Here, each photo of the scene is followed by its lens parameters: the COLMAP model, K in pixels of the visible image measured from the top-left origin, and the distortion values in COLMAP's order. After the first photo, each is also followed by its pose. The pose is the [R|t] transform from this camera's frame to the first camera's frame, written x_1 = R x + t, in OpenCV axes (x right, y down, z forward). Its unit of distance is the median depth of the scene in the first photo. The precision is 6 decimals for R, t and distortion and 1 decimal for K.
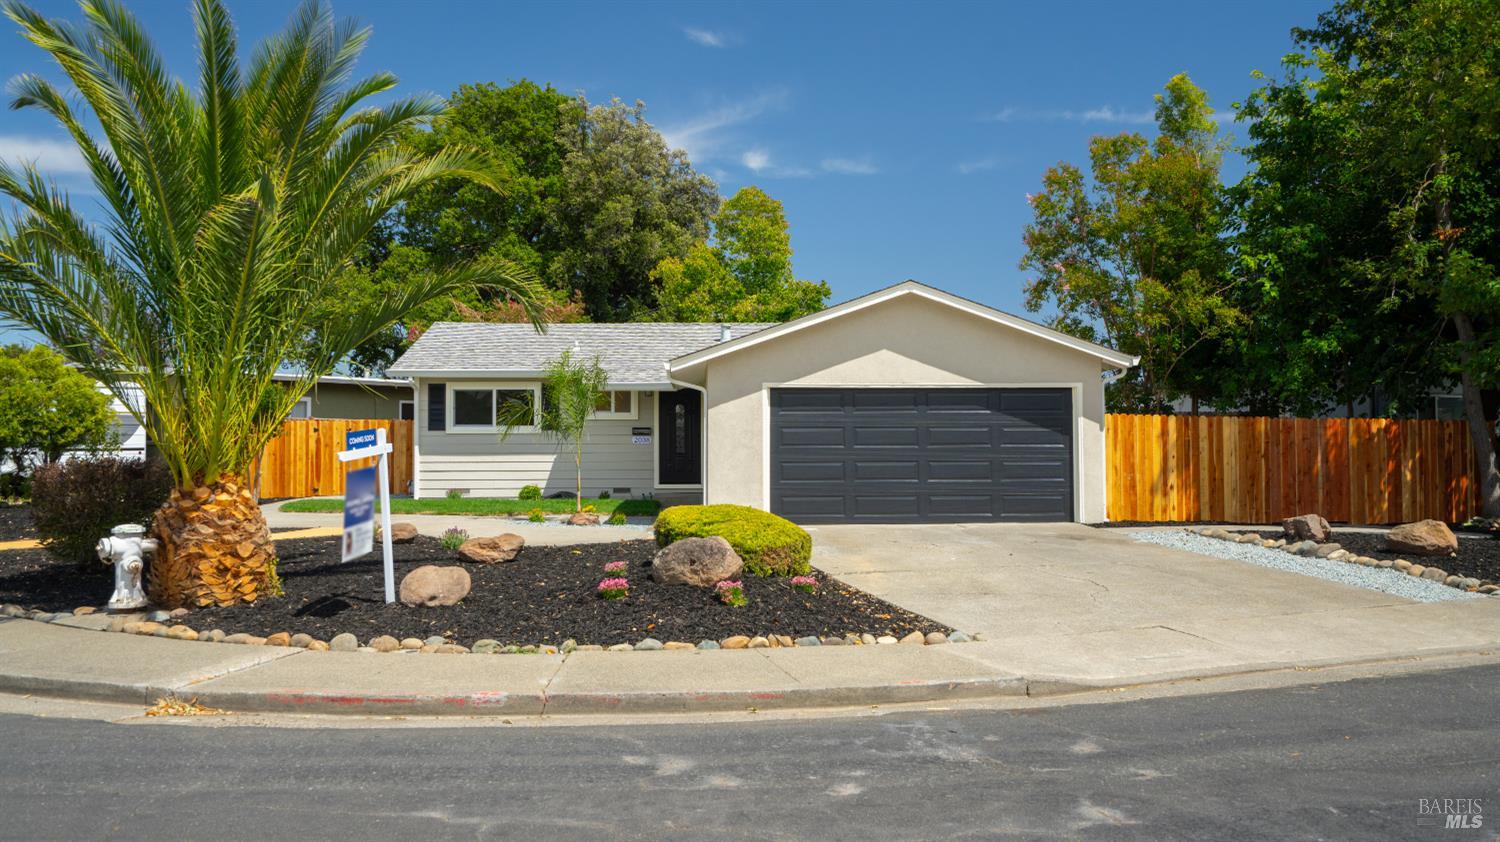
lens RADIAL K [[1180.3, 0, 750.0], [0, 1180.3, 421.0], [0, 0, 1]] dist [0.025889, 0.001512]
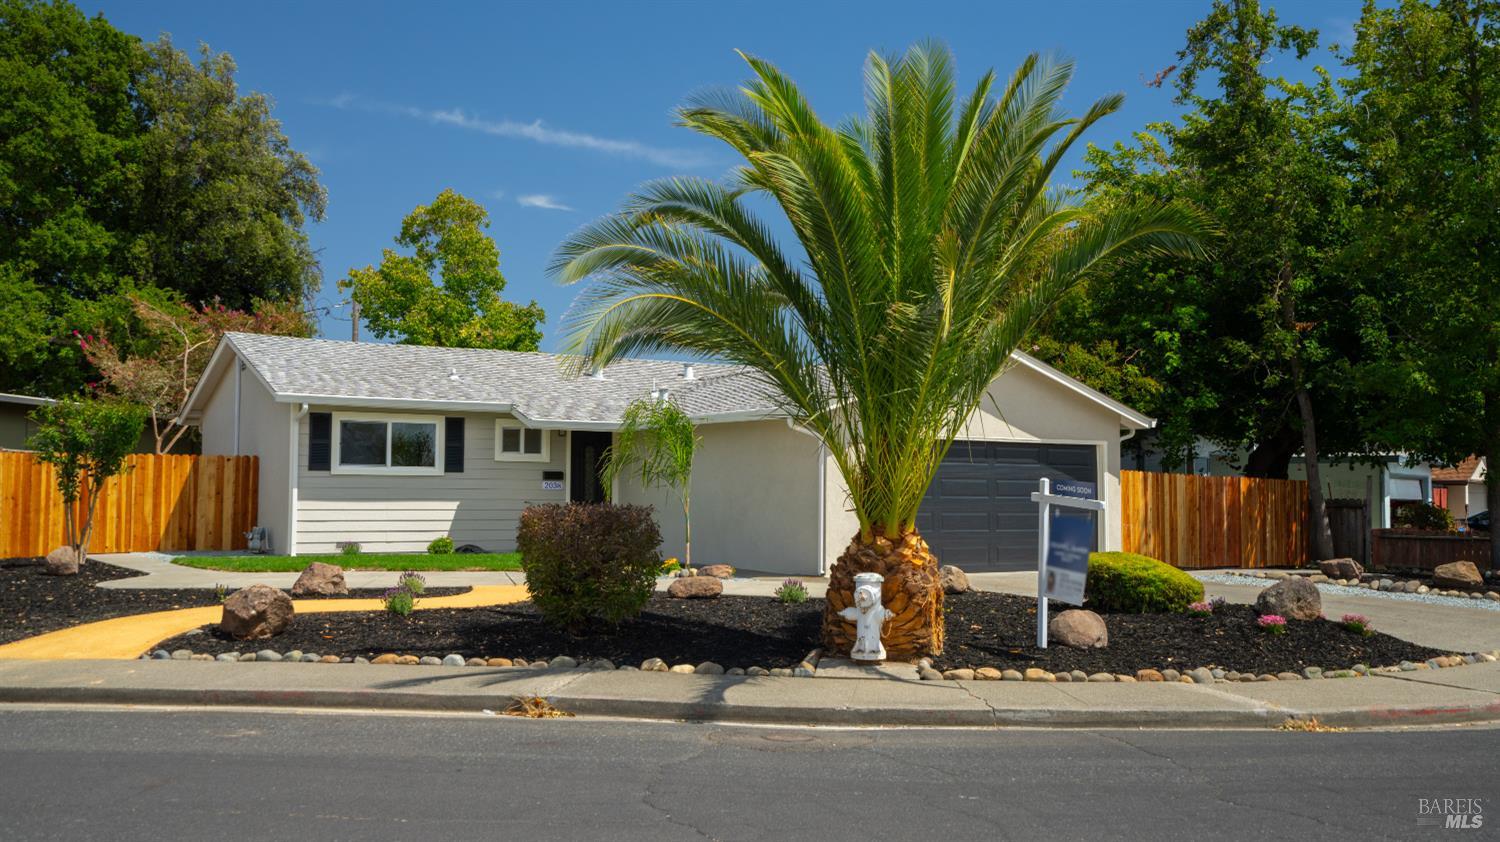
lens RADIAL K [[1389.8, 0, 750.0], [0, 1389.8, 421.0], [0, 0, 1]] dist [0.067165, 0.014542]
pose [[0.877470, 0.036331, 0.478254, -0.464638], [-0.021916, 0.999123, -0.035690, 0.001924], [-0.479131, 0.020835, 0.877496, 0.016191]]
